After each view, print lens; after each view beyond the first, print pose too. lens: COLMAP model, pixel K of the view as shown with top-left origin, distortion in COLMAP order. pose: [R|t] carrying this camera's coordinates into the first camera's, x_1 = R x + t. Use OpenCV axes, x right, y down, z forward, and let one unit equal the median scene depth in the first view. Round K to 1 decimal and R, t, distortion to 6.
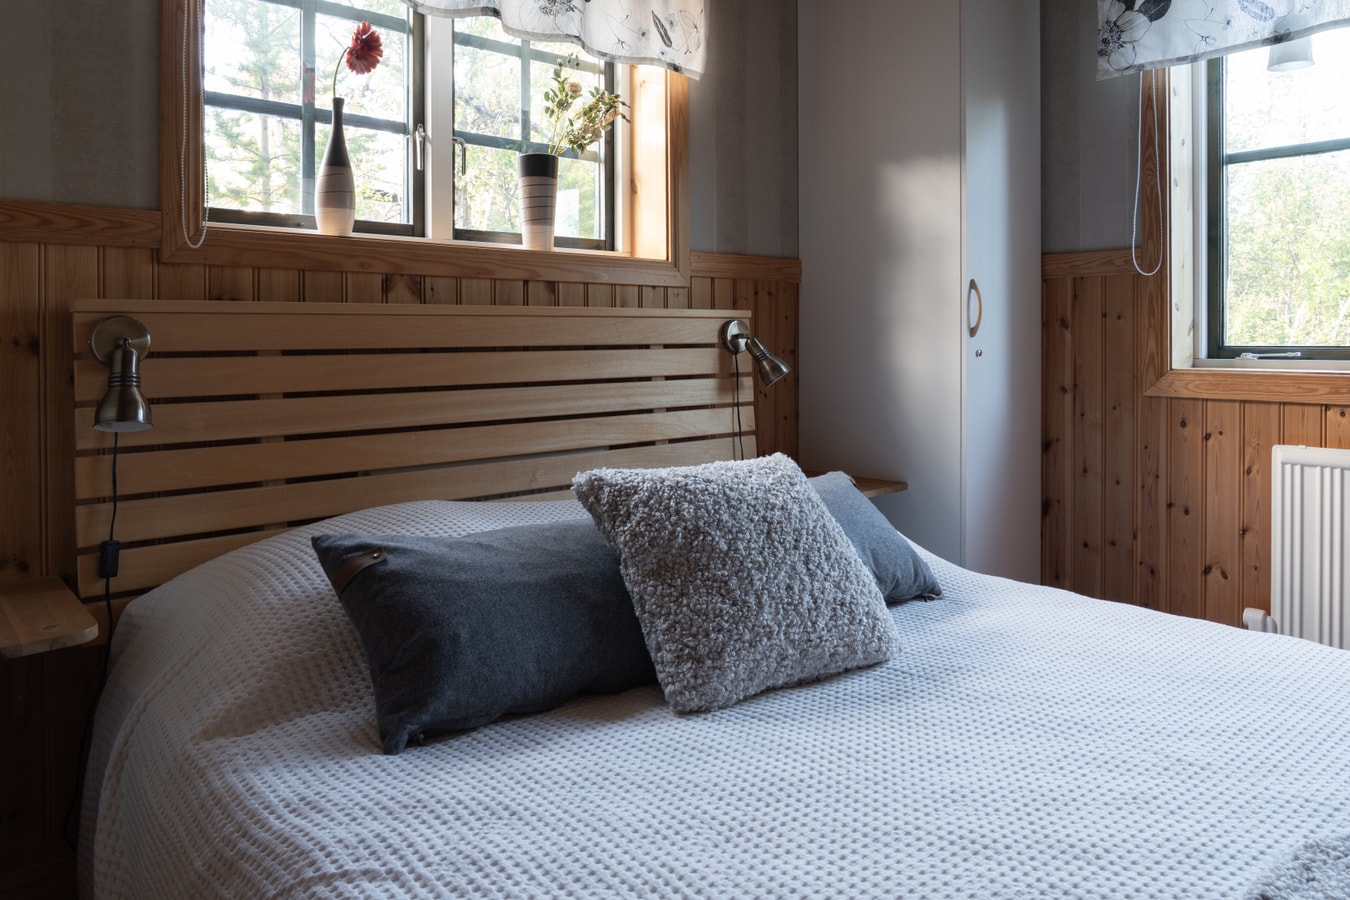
lens RADIAL K [[909.3, 0, 699.6], [0, 909.3, 355.7], [0, 0, 1]] dist [-0.027248, 0.011297]
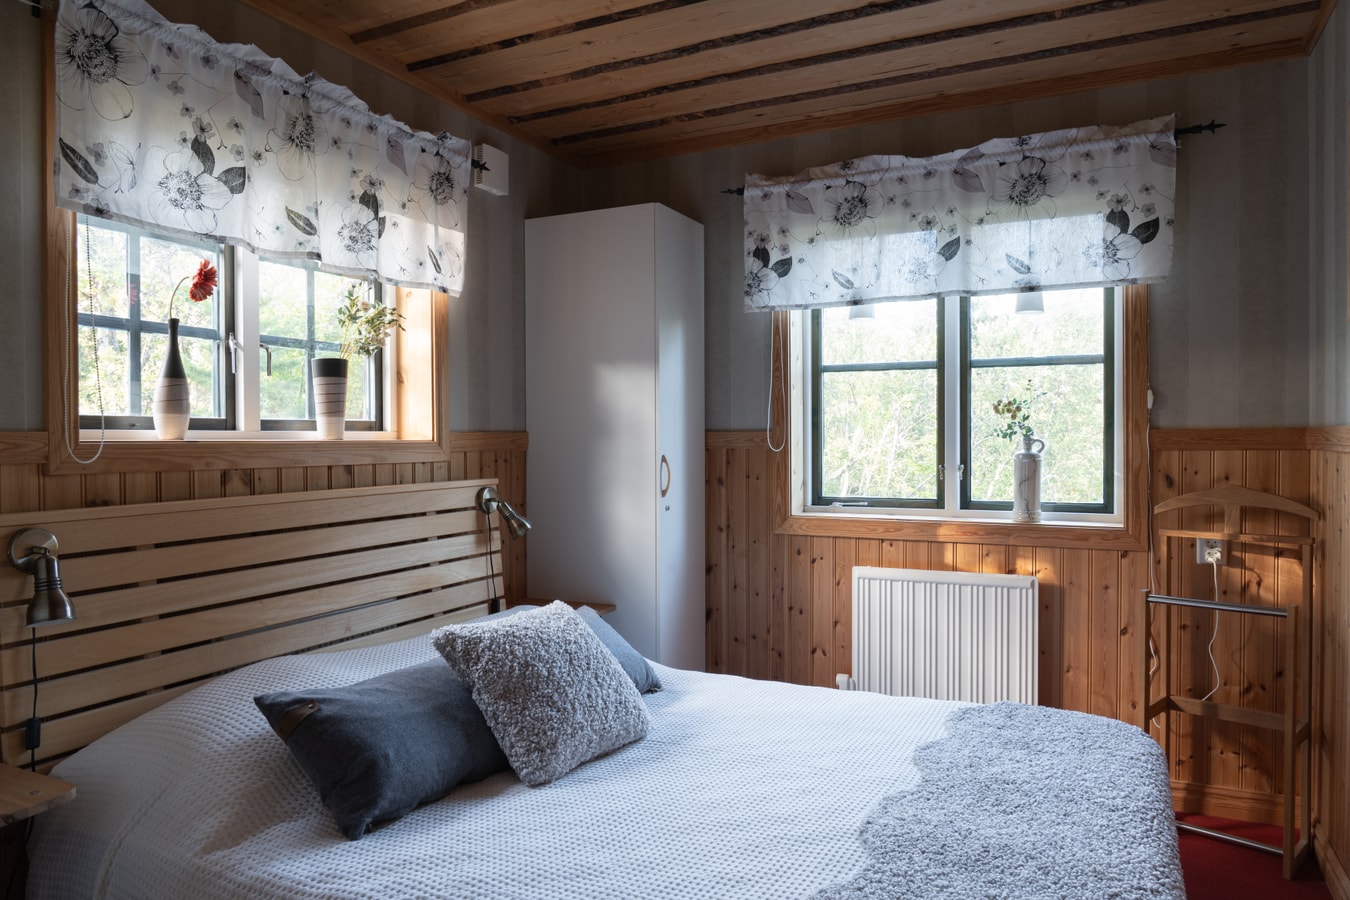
lens RADIAL K [[909.3, 0, 670.0], [0, 909.3, 448.4], [0, 0, 1]] dist [-0.027248, 0.011297]
pose [[0.925041, -0.007189, 0.379798, -0.241814], [0.005884, 0.999972, 0.004596, -0.114459], [-0.379821, -0.002017, 0.925058, -0.316116]]
